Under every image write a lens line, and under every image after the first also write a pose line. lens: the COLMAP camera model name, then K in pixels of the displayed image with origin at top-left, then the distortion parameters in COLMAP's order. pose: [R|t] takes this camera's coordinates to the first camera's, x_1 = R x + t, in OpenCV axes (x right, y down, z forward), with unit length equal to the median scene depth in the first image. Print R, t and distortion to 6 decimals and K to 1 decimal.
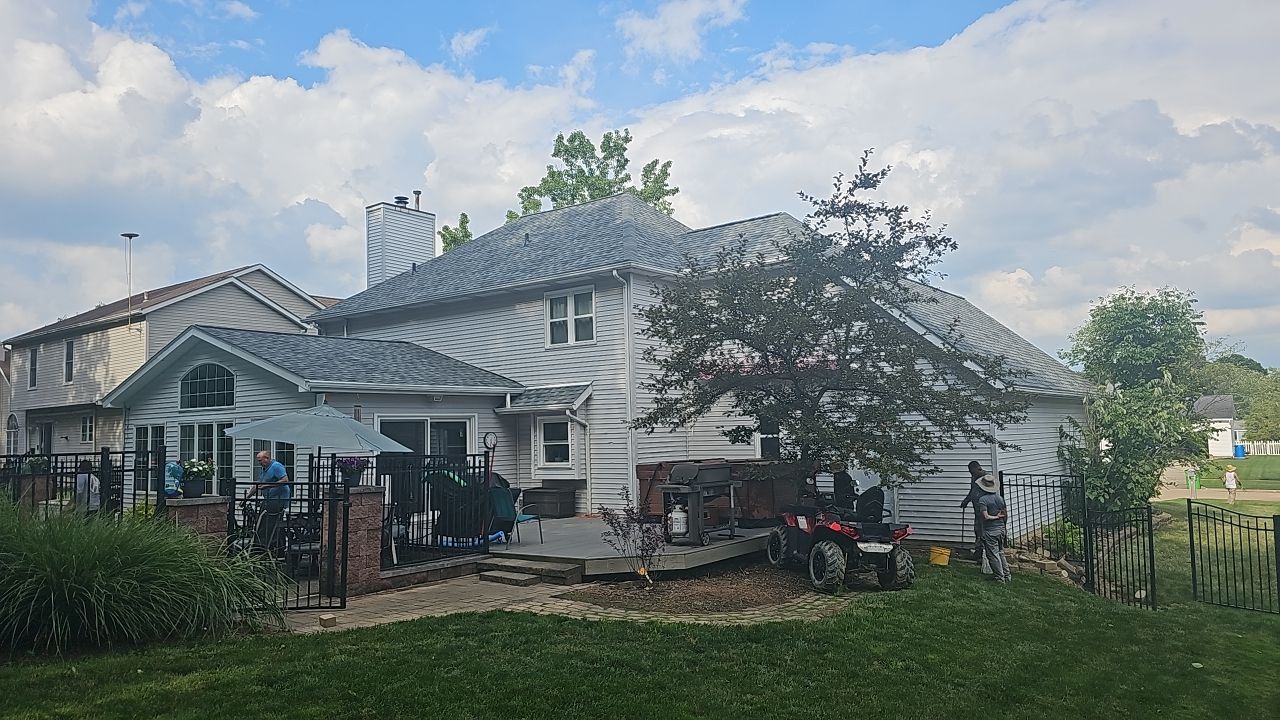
lens RADIAL K [[879.5, 0, 661.4], [0, 879.5, 365.9], [0, 0, 1]] dist [0.067341, -0.068230]
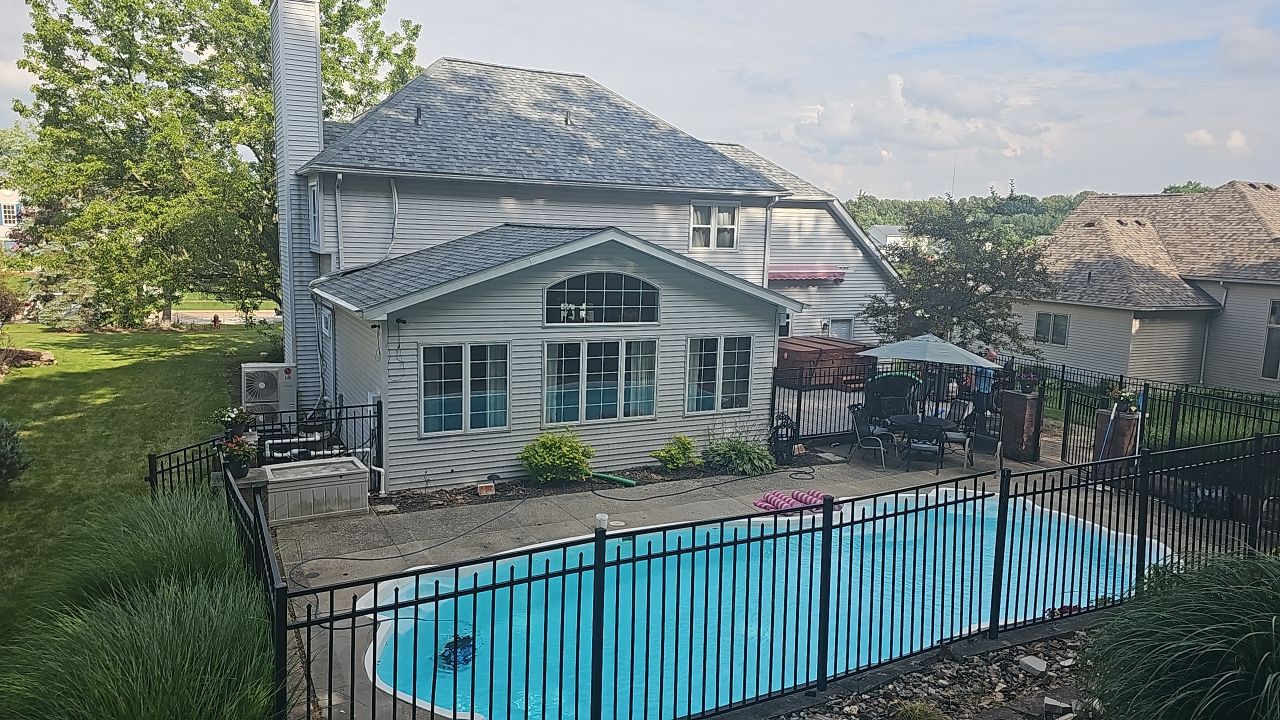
lens RADIAL K [[879.5, 0, 646.0], [0, 879.5, 364.5], [0, 0, 1]] dist [0.067341, -0.068230]
pose [[0.426410, -0.098091, 0.899195, -1.215106], [-0.109490, 0.981195, 0.158958, -0.051104], [-0.897879, -0.166235, 0.407652, 0.586227]]
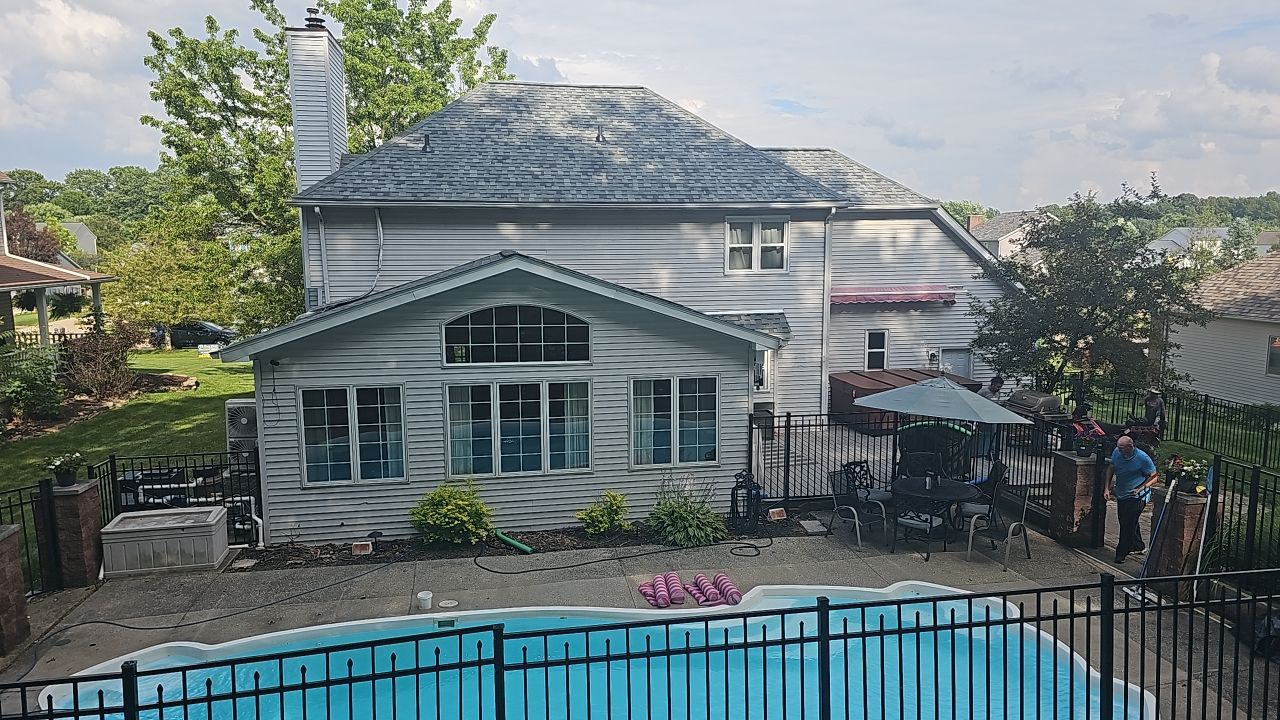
lens RADIAL K [[879.5, 0, 651.5], [0, 879.5, 363.9], [0, 0, 1]] dist [0.067341, -0.068230]
pose [[0.672710, -0.075889, 0.736004, -0.949340], [-0.069835, 0.983773, 0.165267, -0.080117], [-0.736603, -0.162576, 0.656495, 0.408345]]
